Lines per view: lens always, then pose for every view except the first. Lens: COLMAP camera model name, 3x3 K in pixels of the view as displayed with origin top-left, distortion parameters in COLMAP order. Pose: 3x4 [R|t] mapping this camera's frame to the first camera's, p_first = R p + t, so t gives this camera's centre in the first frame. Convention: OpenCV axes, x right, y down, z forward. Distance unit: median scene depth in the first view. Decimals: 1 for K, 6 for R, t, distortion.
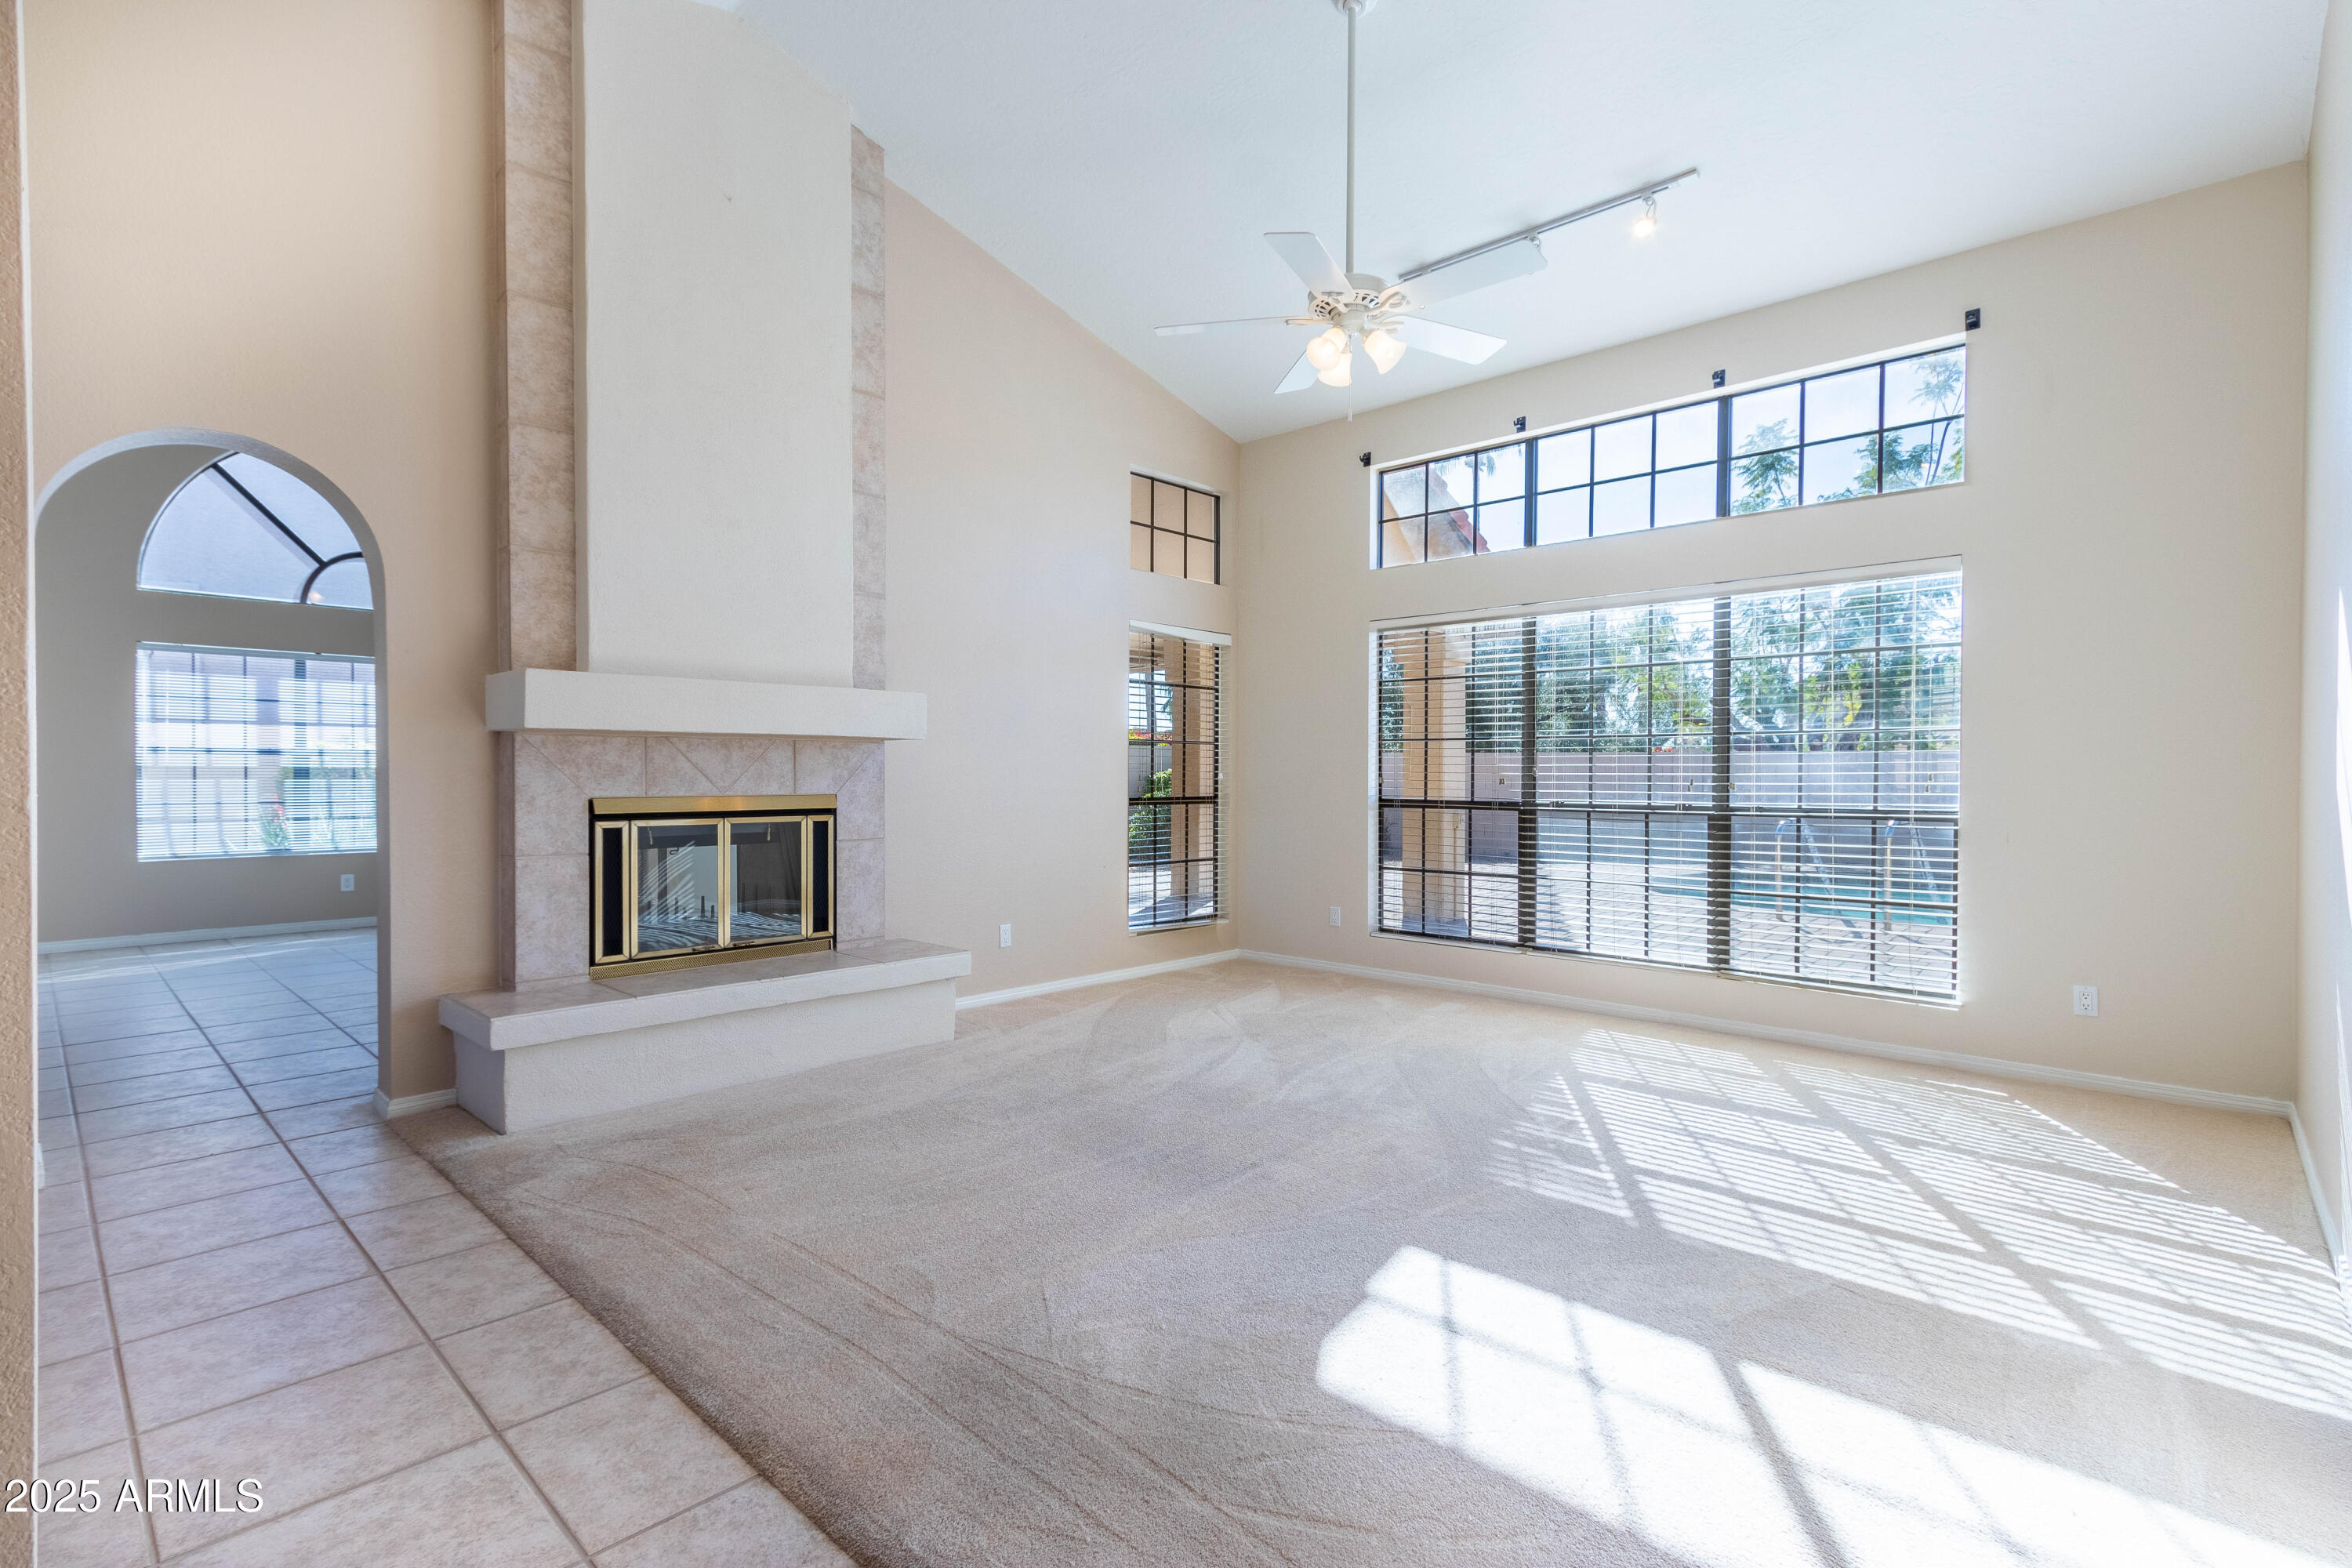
lens RADIAL K [[1096.4, 0, 1175.3], [0, 1096.4, 789.8], [0, 0, 1]] dist [-0.000036, 0.000335]
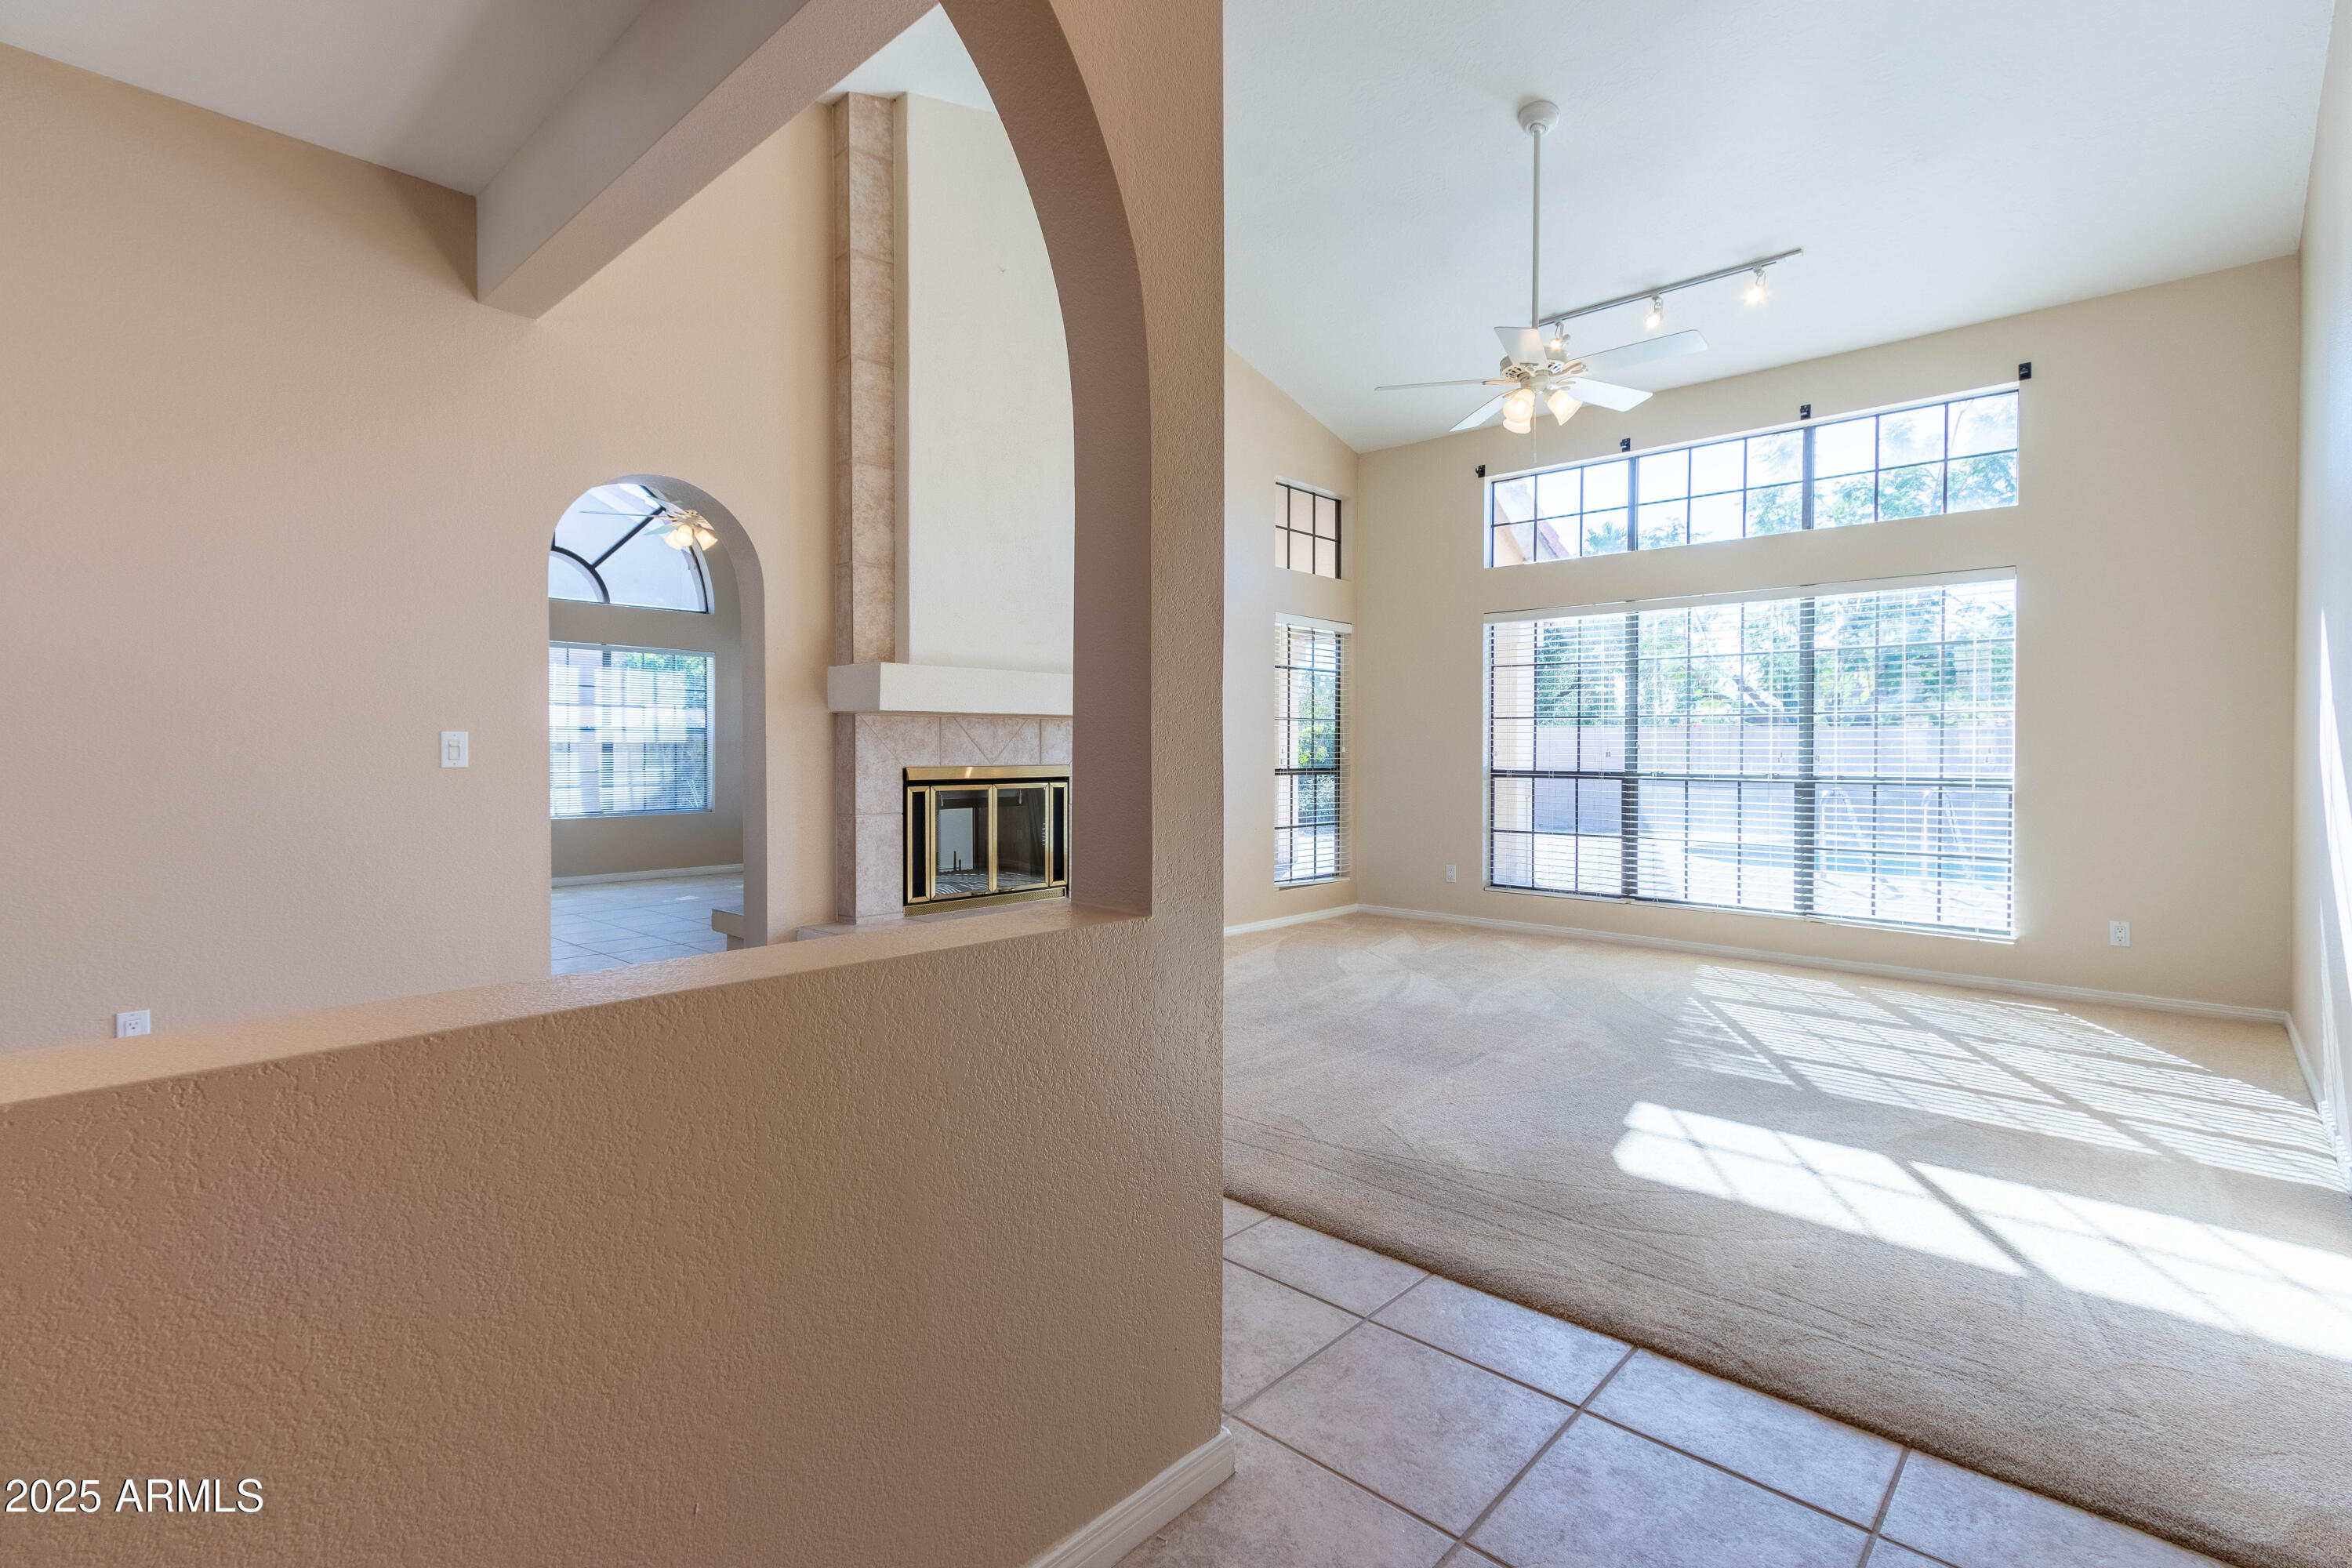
lens RADIAL K [[1112.5, 0, 1176.0], [0, 1112.5, 762.0], [0, 0, 1]] dist [0.001533, -0.000676]
pose [[0.999948, -0.000350, 0.010214, -0.239633], [0.000375, 0.999997, -0.002431, 0.004547], [-0.010213, 0.002434, 0.999945, -0.233967]]
